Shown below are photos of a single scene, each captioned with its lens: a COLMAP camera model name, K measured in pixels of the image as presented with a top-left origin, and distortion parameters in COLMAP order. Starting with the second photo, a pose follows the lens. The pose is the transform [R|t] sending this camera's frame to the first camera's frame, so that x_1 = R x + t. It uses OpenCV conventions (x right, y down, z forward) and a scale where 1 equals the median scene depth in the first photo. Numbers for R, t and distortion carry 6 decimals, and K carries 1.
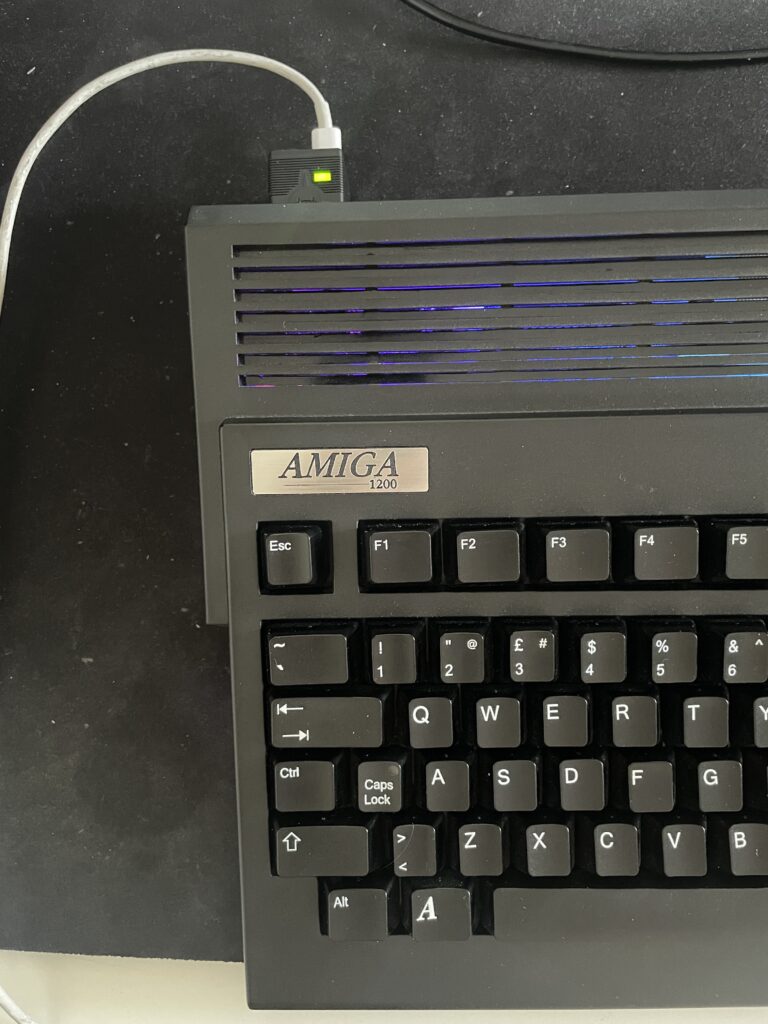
lens RADIAL K [[788.1, 0, 384.1], [0, 788.1, 515.5], [0, 0, 1]] dist [0.056653, -0.115426]
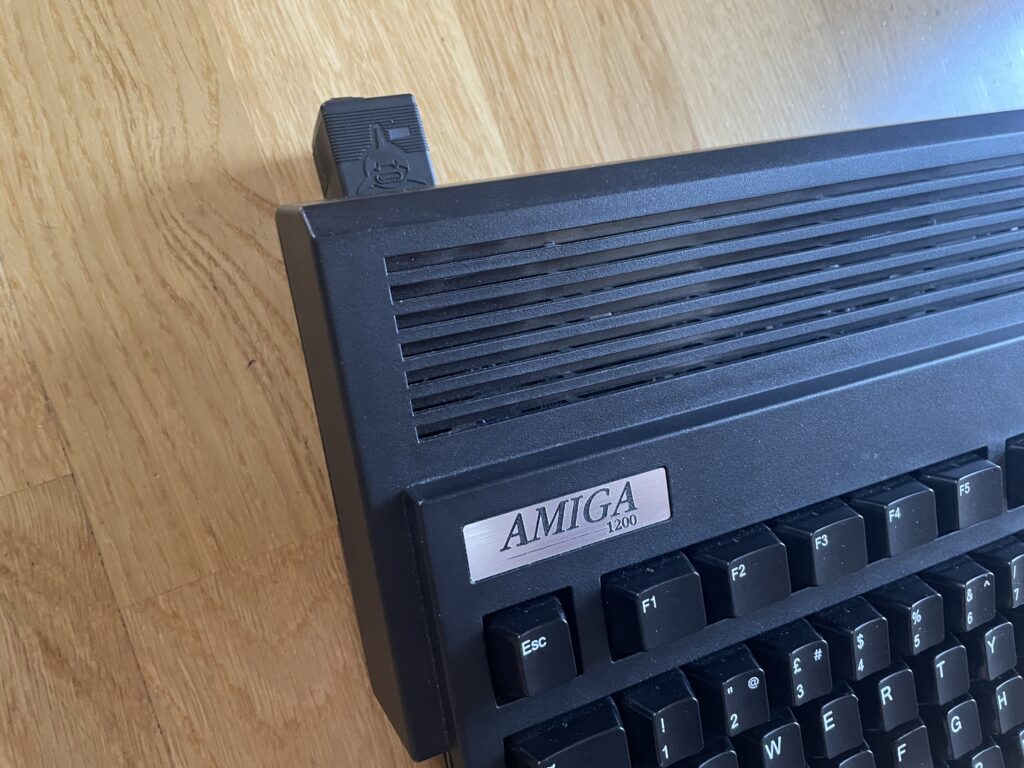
lens RADIAL K [[788.1, 0, 509.4], [0, 788.1, 378.5], [0, 0, 1]] dist [0.056653, -0.115426]
pose [[0.904901, -0.193351, 0.379169, -0.379538], [0.189873, 0.980686, 0.046945, -0.243103], [-0.380922, 0.029514, 0.924136, 0.299981]]
